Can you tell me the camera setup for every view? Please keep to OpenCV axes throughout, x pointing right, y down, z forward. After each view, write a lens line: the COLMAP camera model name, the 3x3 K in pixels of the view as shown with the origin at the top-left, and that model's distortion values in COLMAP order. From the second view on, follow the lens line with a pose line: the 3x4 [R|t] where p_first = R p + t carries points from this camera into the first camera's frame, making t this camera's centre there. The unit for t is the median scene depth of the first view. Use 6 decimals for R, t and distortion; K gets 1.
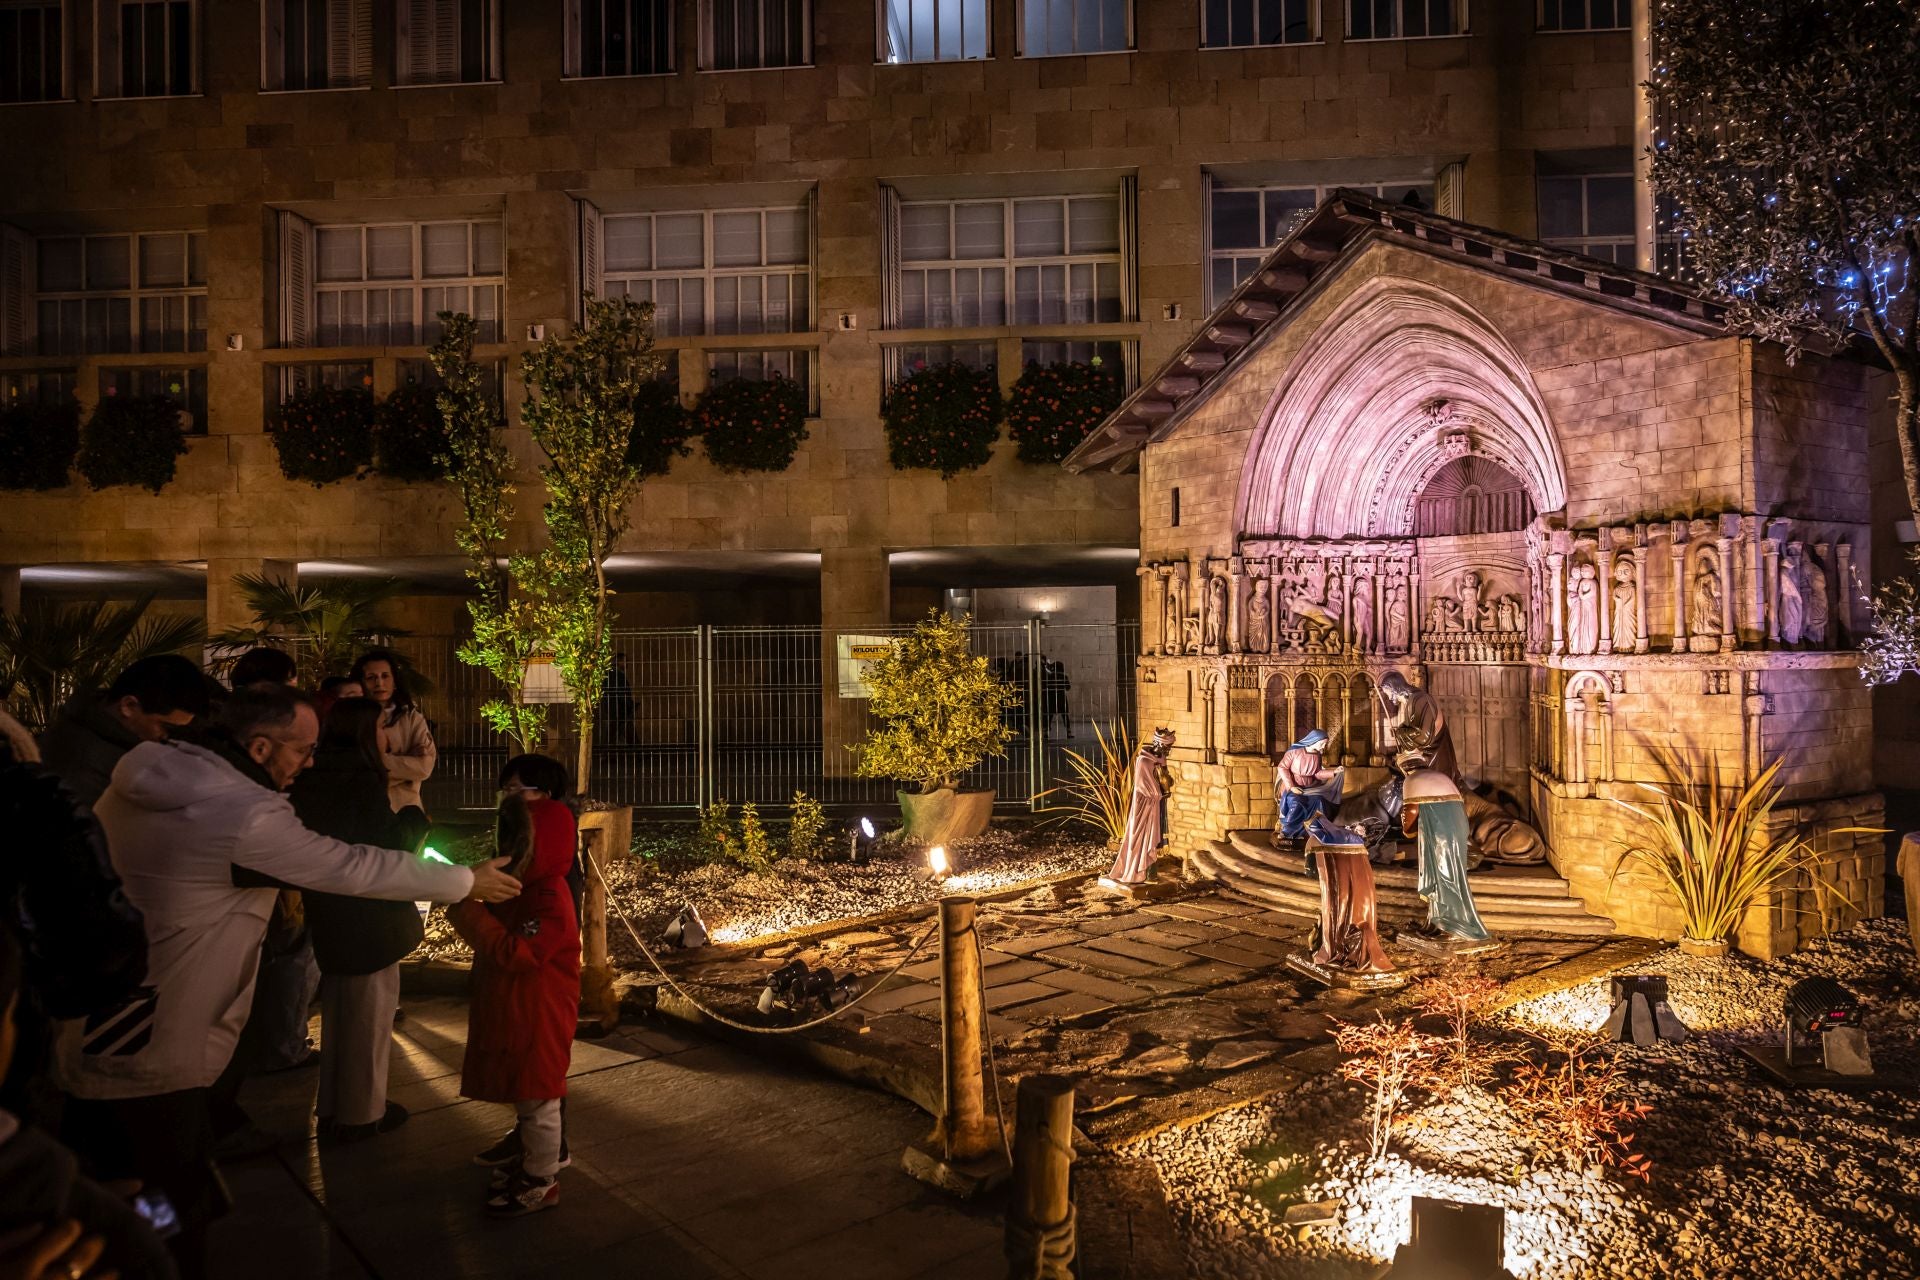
lens RADIAL K [[1277.2, 0, 968.9], [0, 1277.2, 645.9], [0, 0, 1]] dist [-0.005402, 0.006243]
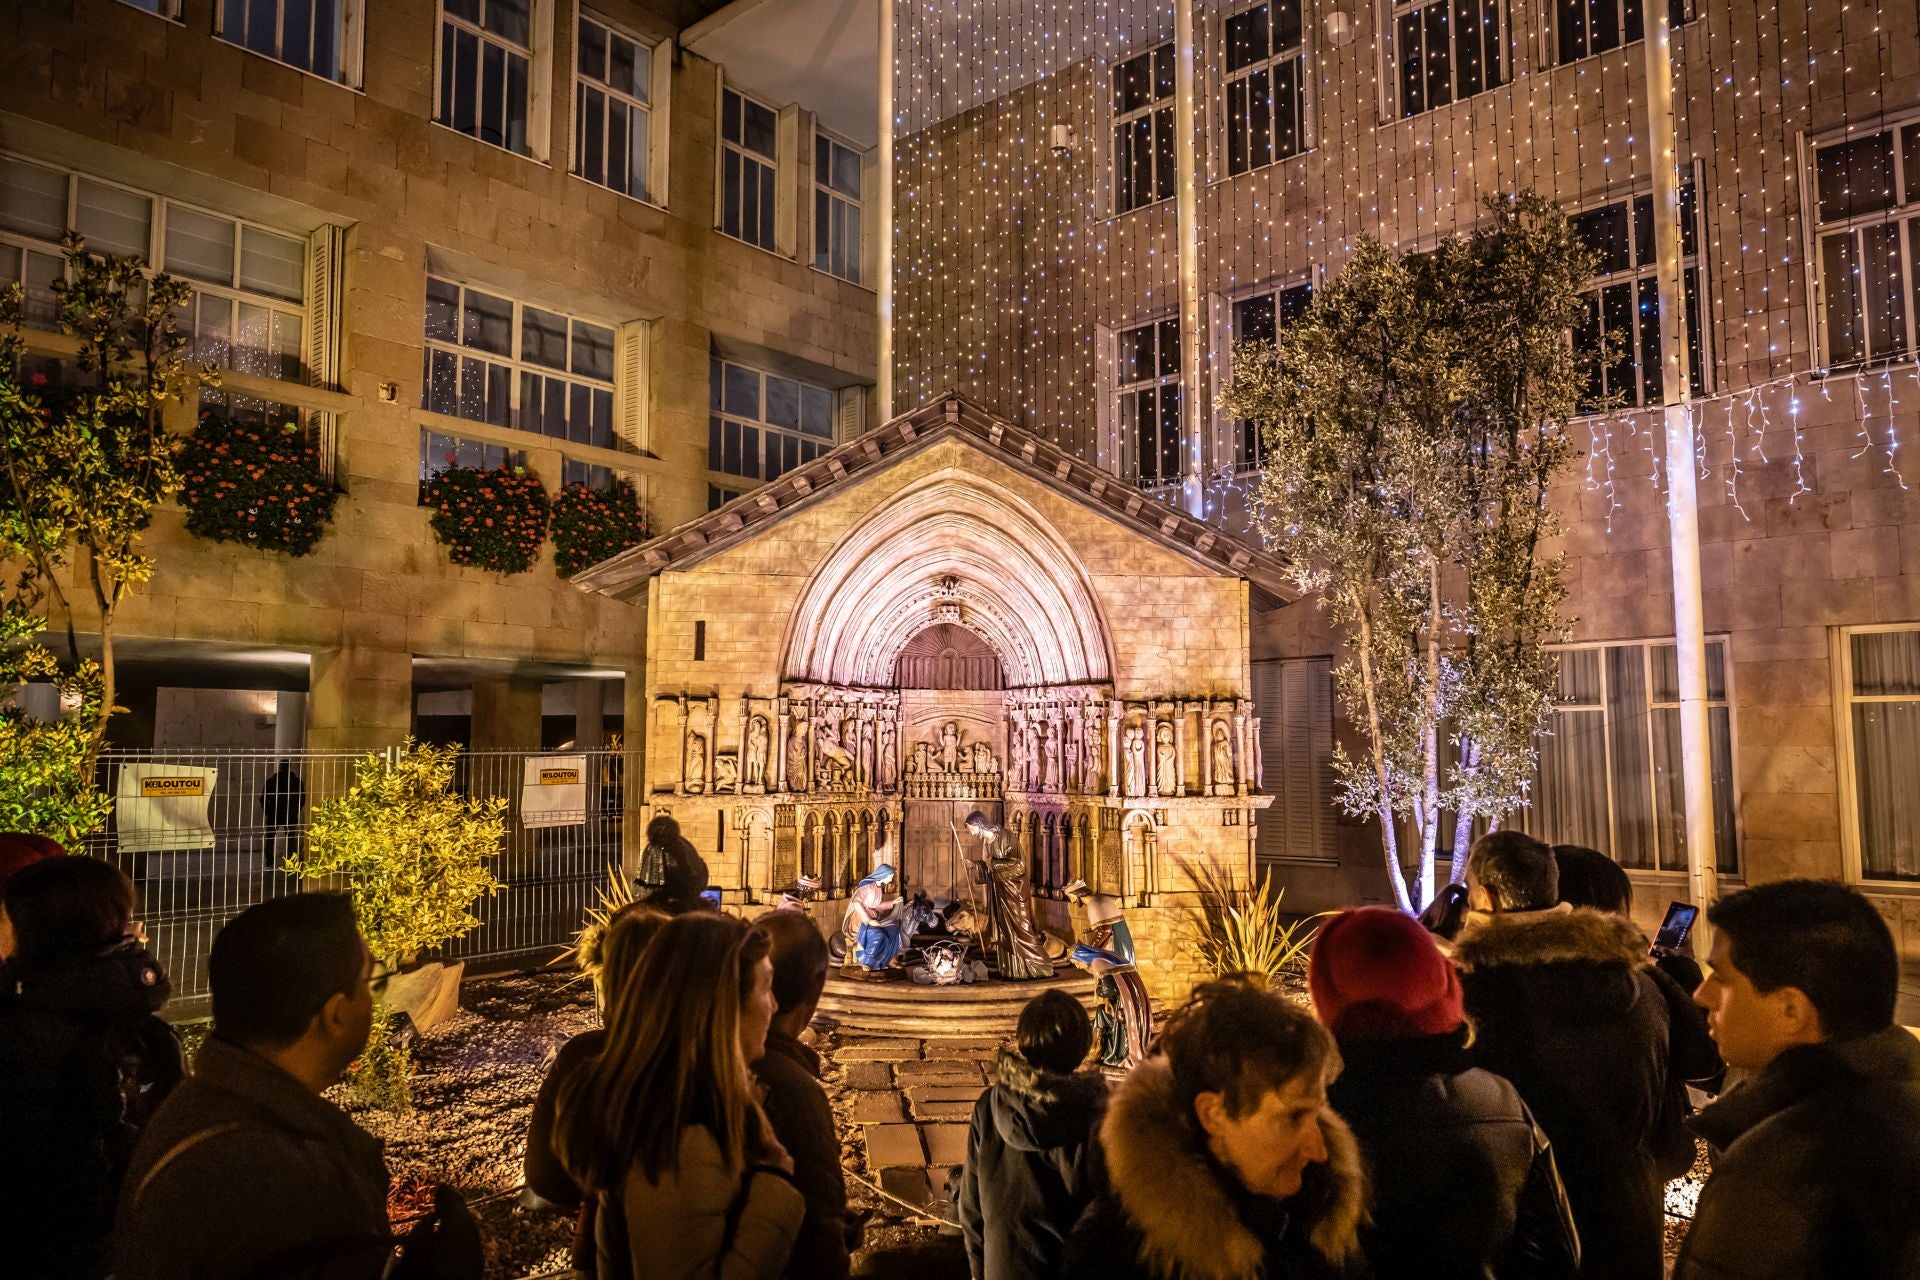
lens RADIAL K [[1277.2, 0, 968.9], [0, 1277.2, 645.9], [0, 0, 1]] dist [-0.005402, 0.006243]
pose [[0.592553, 0.079342, 0.801614, -0.558475], [-0.013262, 0.995963, -0.088775, -0.023446], [-0.805422, 0.041973, 0.591213, 0.289885]]
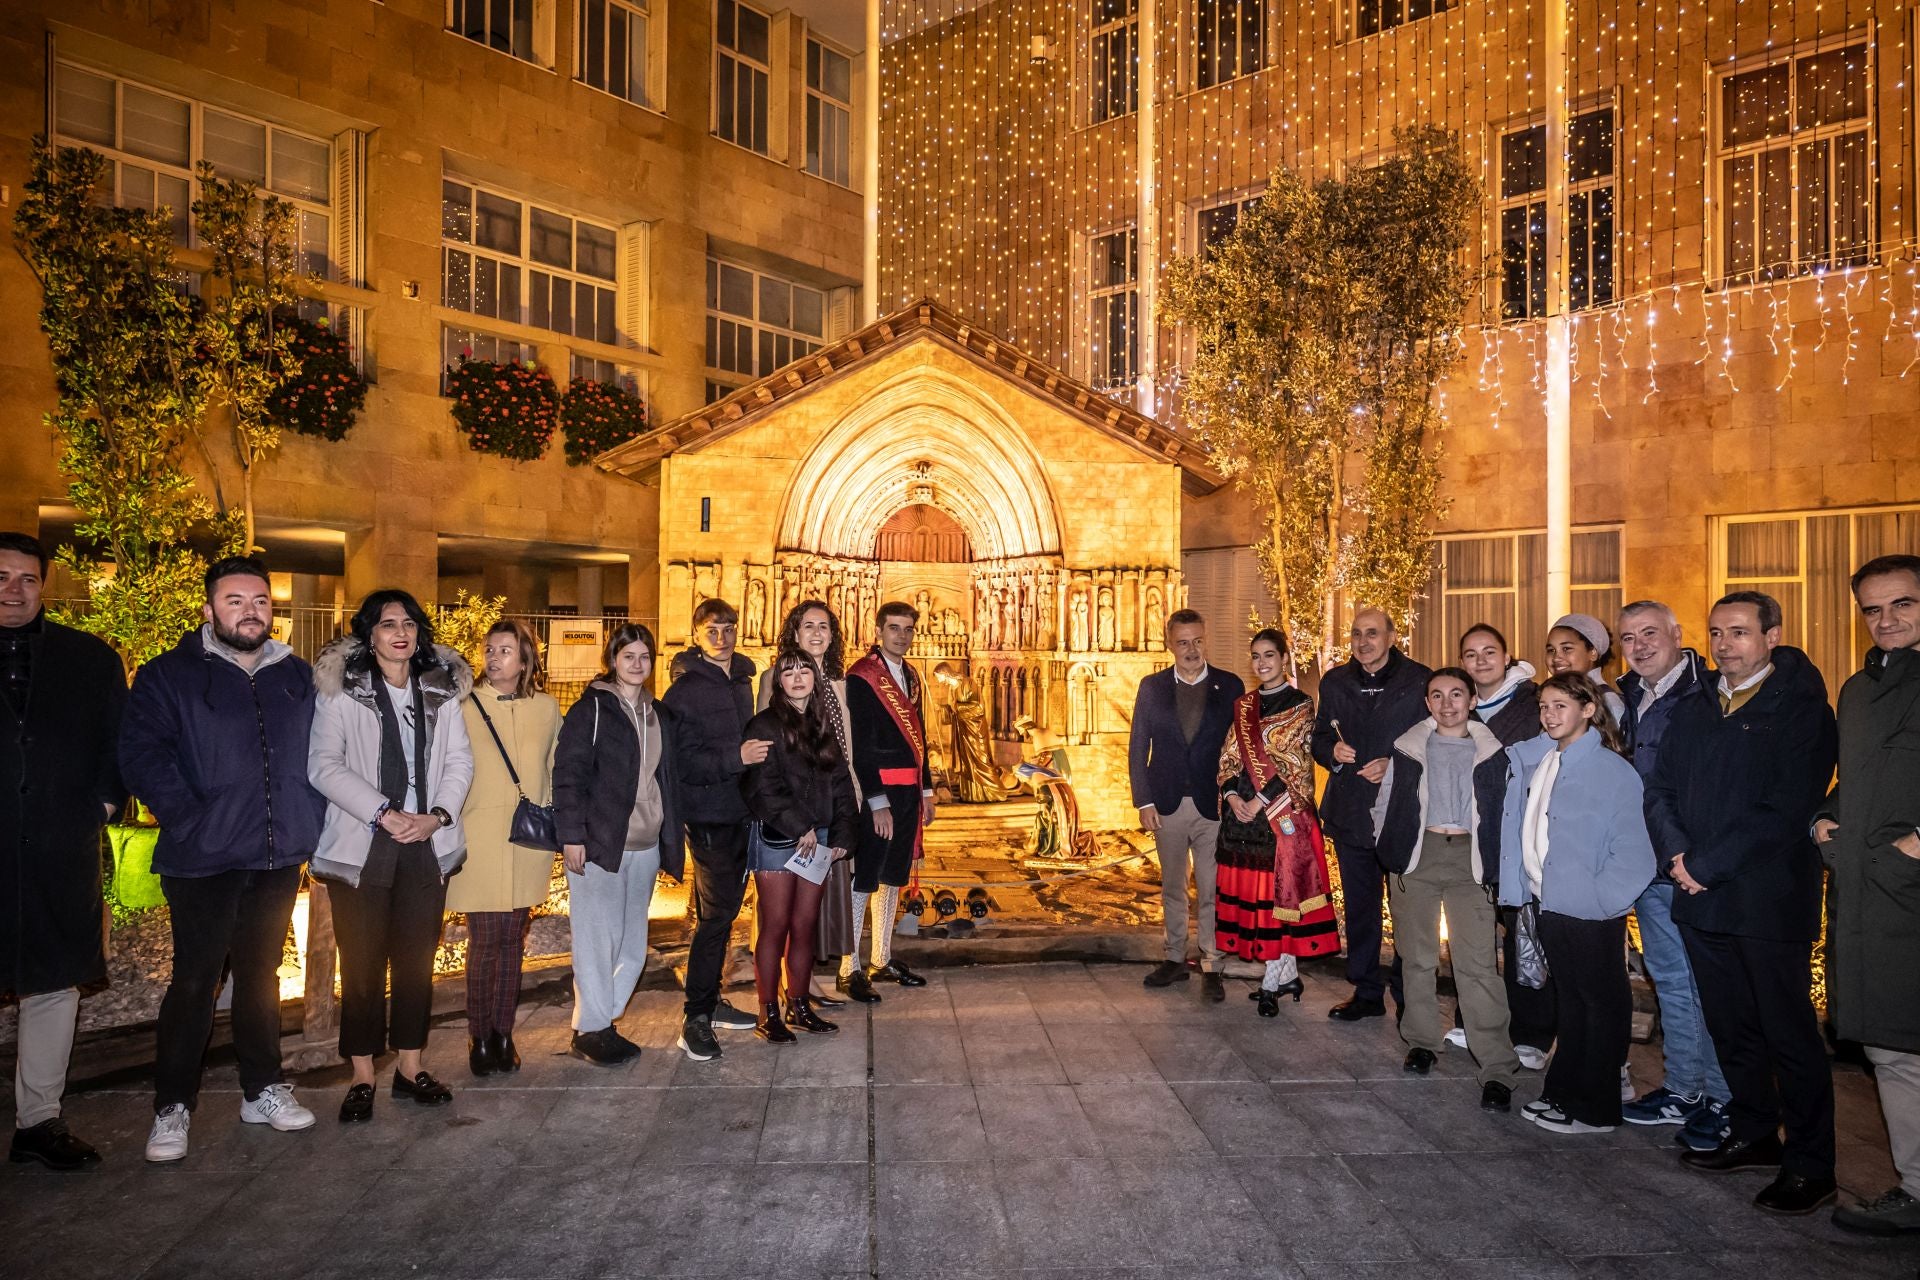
lens RADIAL K [[1295.8, 0, 969.5], [0, 1295.8, 642.9], [0, 0, 1]] dist [0.005820, 0.005051]
pose [[0.588155, 0.028287, 0.808254, -0.698119], [-0.022389, 0.999575, -0.018691, 0.023196], [-0.808439, -0.007103, 0.588538, 0.155186]]
